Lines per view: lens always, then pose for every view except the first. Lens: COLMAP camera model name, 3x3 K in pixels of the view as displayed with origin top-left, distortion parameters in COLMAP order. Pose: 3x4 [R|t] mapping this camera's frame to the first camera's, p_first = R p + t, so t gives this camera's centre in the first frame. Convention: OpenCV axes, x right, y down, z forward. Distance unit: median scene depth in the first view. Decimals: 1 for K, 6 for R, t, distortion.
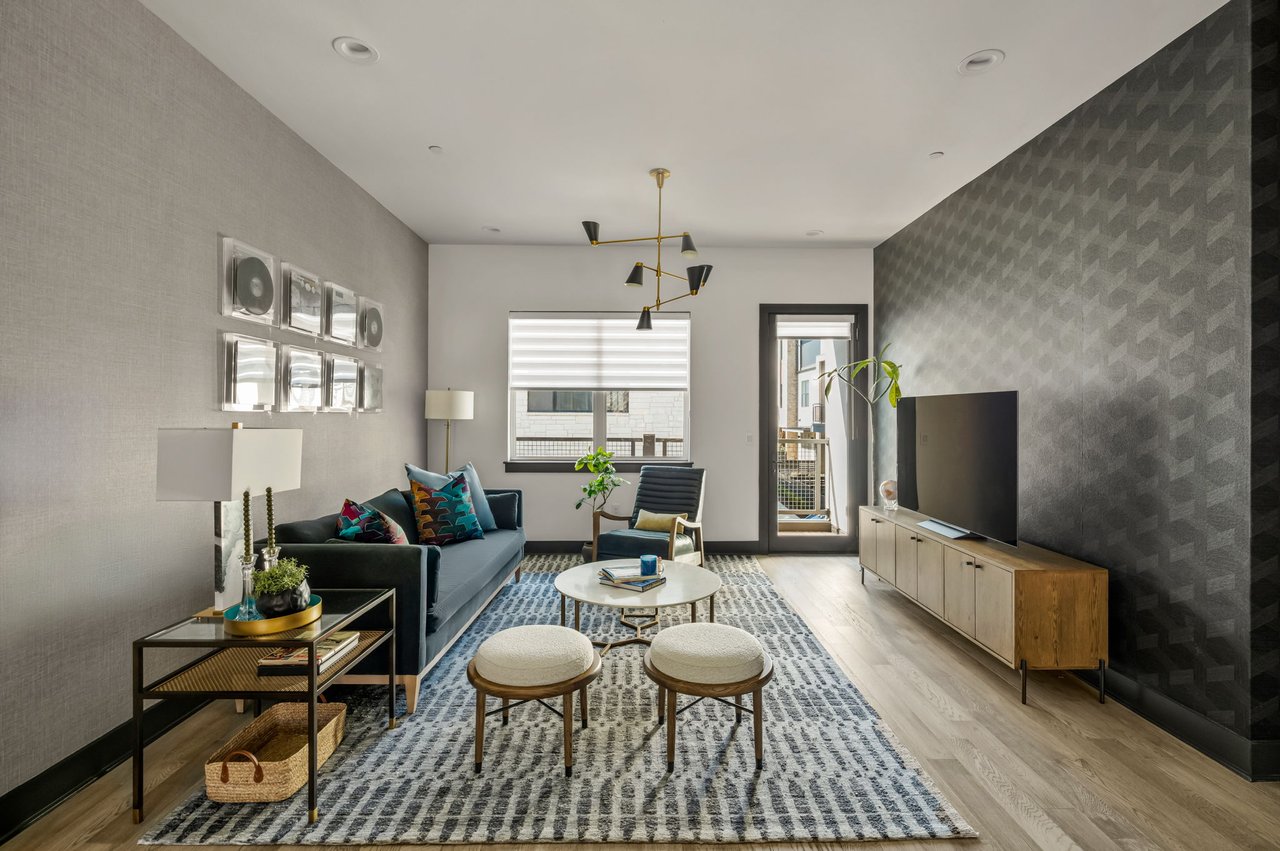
lens RADIAL K [[595.0, 0, 646.2], [0, 595.0, 414.1], [0, 0, 1]] dist [0.004306, -0.000611]
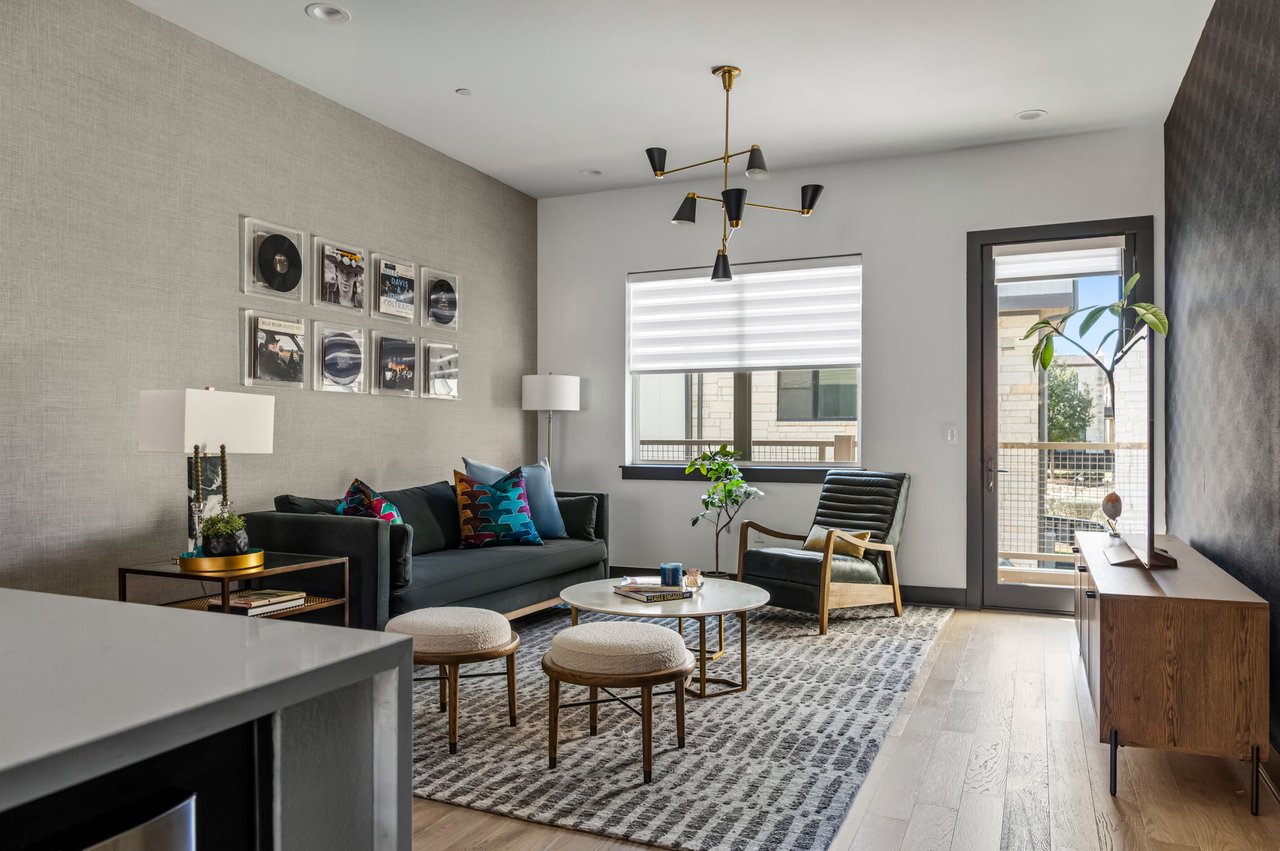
lens RADIAL K [[892.3, 0, 643.3], [0, 892.3, 439.1], [0, 0, 1]] dist [-0.007359, 0.009619]
pose [[0.906952, -0.001702, -0.421231, 0.472544], [0.002813, 0.999994, 0.002016, 0.071440], [0.421225, -0.003013, 0.906951, -0.092491]]
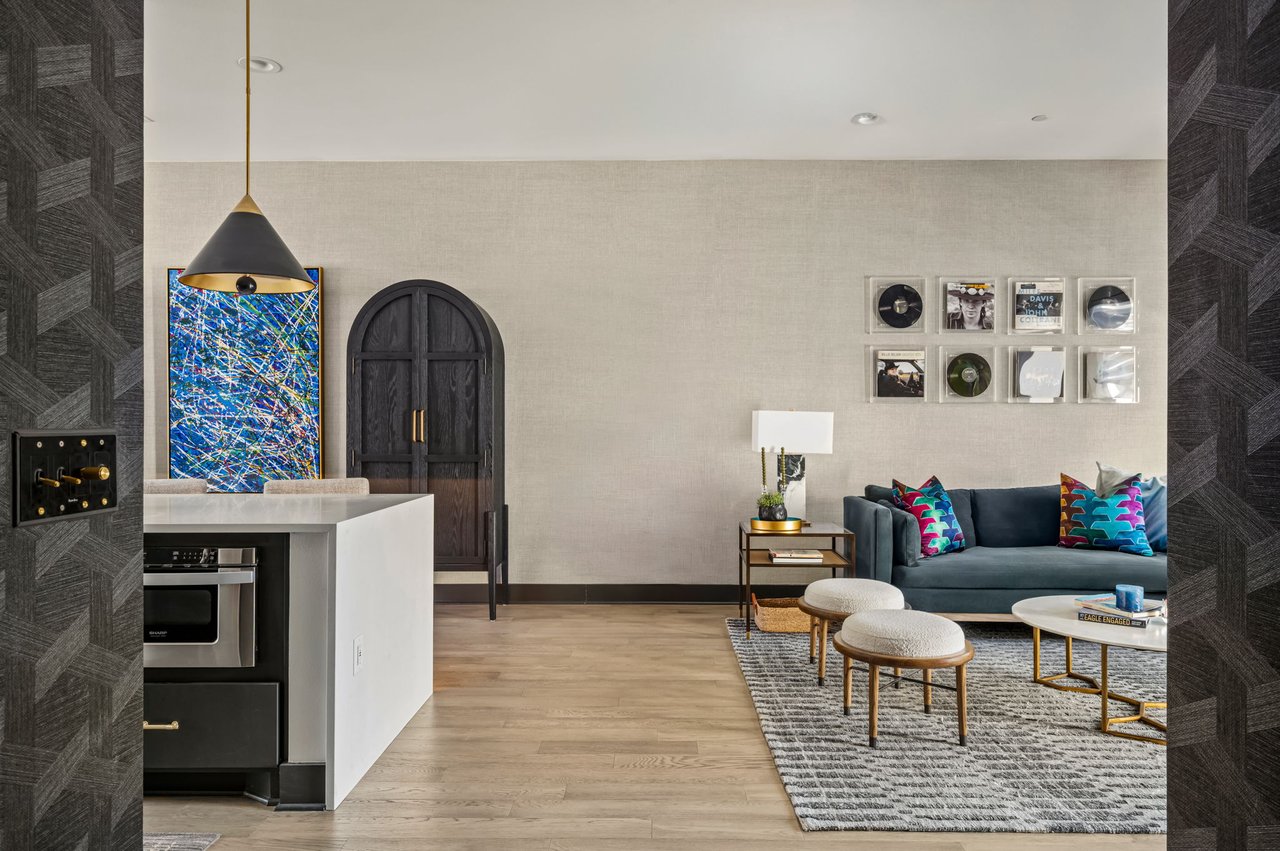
lens RADIAL K [[818.0, 0, 638.9], [0, 818.0, 432.9], [0, 0, 1]] dist [-0.004319, 0.001969]
pose [[-0.036199, 0.002587, -0.999341, 1.018920], [0.000021, 0.999997, 0.002588, 0.050392], [0.999345, 0.000072, -0.036199, 0.441521]]
